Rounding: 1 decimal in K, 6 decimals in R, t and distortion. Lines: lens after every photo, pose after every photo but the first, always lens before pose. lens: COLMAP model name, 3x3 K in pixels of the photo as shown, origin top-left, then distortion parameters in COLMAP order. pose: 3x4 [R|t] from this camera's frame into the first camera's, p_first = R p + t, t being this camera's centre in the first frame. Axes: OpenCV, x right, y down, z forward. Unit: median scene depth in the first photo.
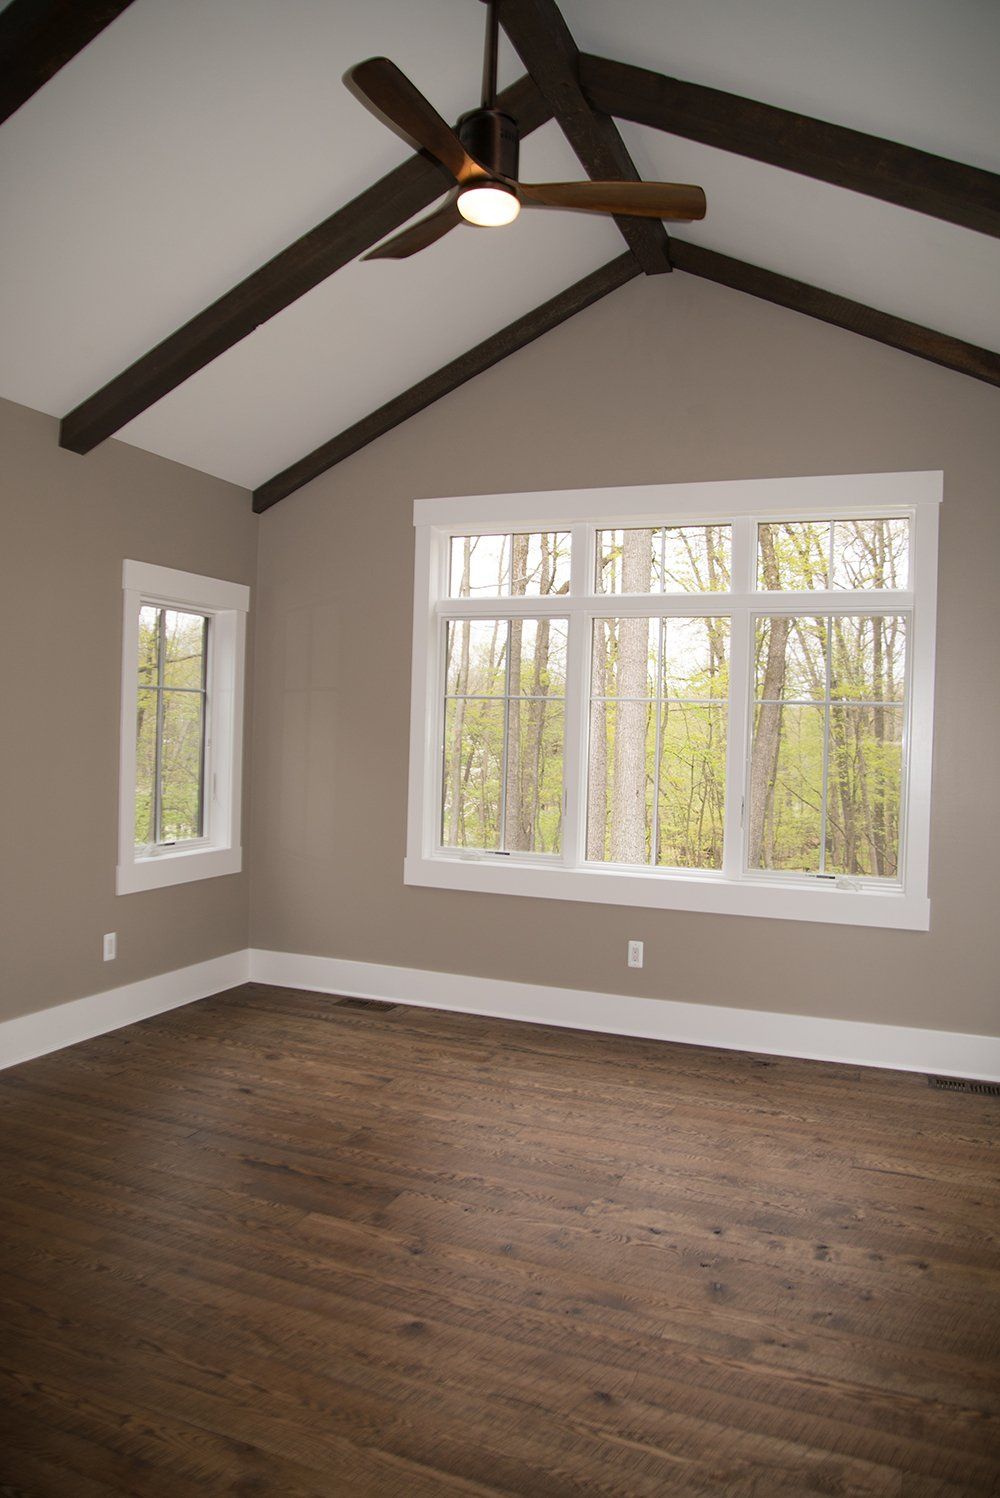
lens RADIAL K [[1014.7, 0, 491.7], [0, 1014.7, 748.4], [0, 0, 1]] dist [-0.087530, 0.028202]
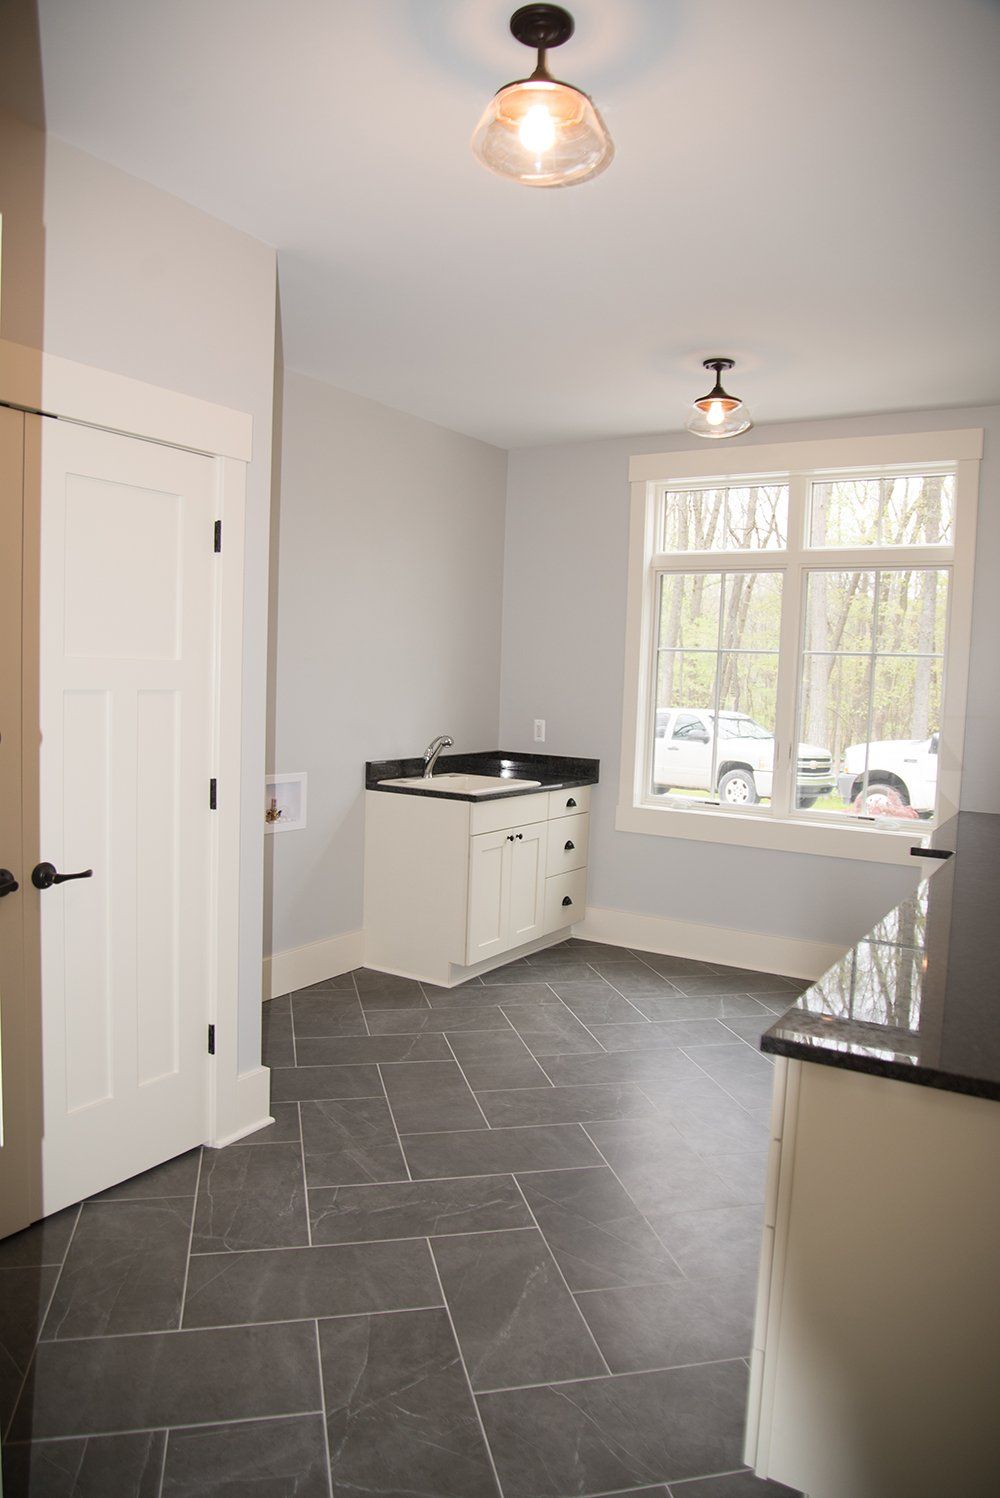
lens RADIAL K [[1014.7, 0, 491.7], [0, 1014.7, 748.4], [0, 0, 1]] dist [-0.087530, 0.028202]
pose [[0.960591, 0.014663, -0.277579, 0.091667], [-0.002311, 0.998994, 0.044774, 0.003346], [0.277956, -0.042368, 0.959659, -0.044616]]
